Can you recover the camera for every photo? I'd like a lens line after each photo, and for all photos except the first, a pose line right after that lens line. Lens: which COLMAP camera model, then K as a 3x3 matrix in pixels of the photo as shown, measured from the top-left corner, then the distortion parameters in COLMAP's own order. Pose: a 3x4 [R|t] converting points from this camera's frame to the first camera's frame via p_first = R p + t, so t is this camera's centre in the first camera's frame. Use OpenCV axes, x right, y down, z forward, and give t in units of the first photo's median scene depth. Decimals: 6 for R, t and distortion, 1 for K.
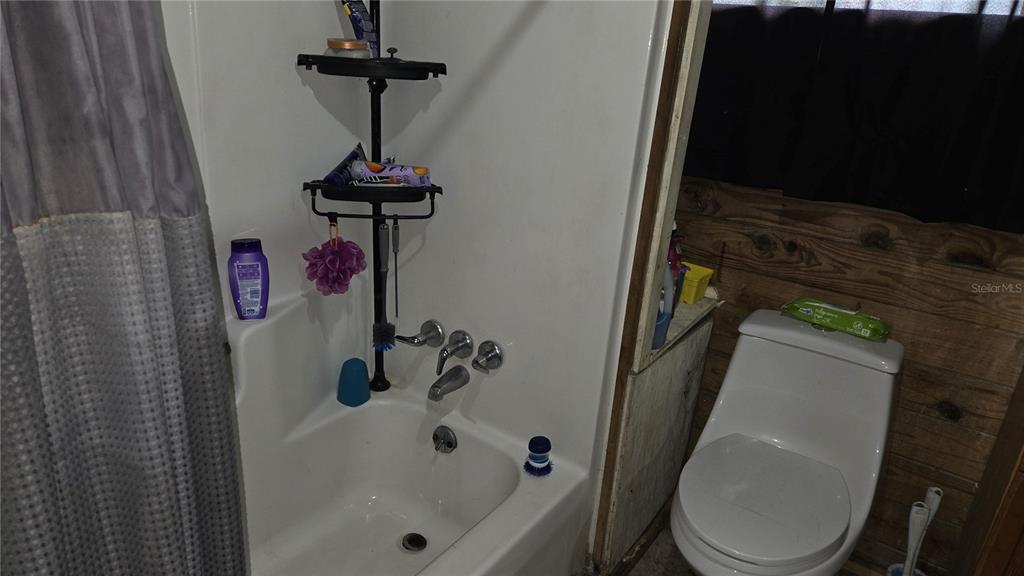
lens RADIAL K [[681.5, 0, 506.7], [0, 681.5, 283.4], [0, 0, 1]] dist [0.088138, -0.087501]
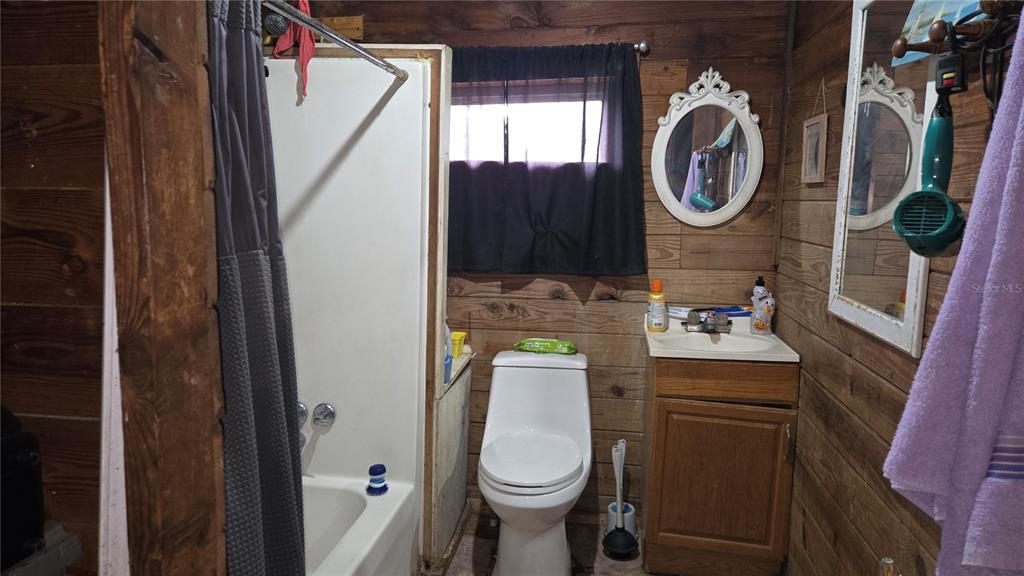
lens RADIAL K [[681.5, 0, 506.7], [0, 681.5, 283.4], [0, 0, 1]] dist [0.088138, -0.087501]
pose [[0.887767, -0.100459, 0.449197, -0.282822], [0.196430, 0.965253, -0.172343, 0.160587], [-0.416275, 0.241236, 0.876653, -0.349975]]
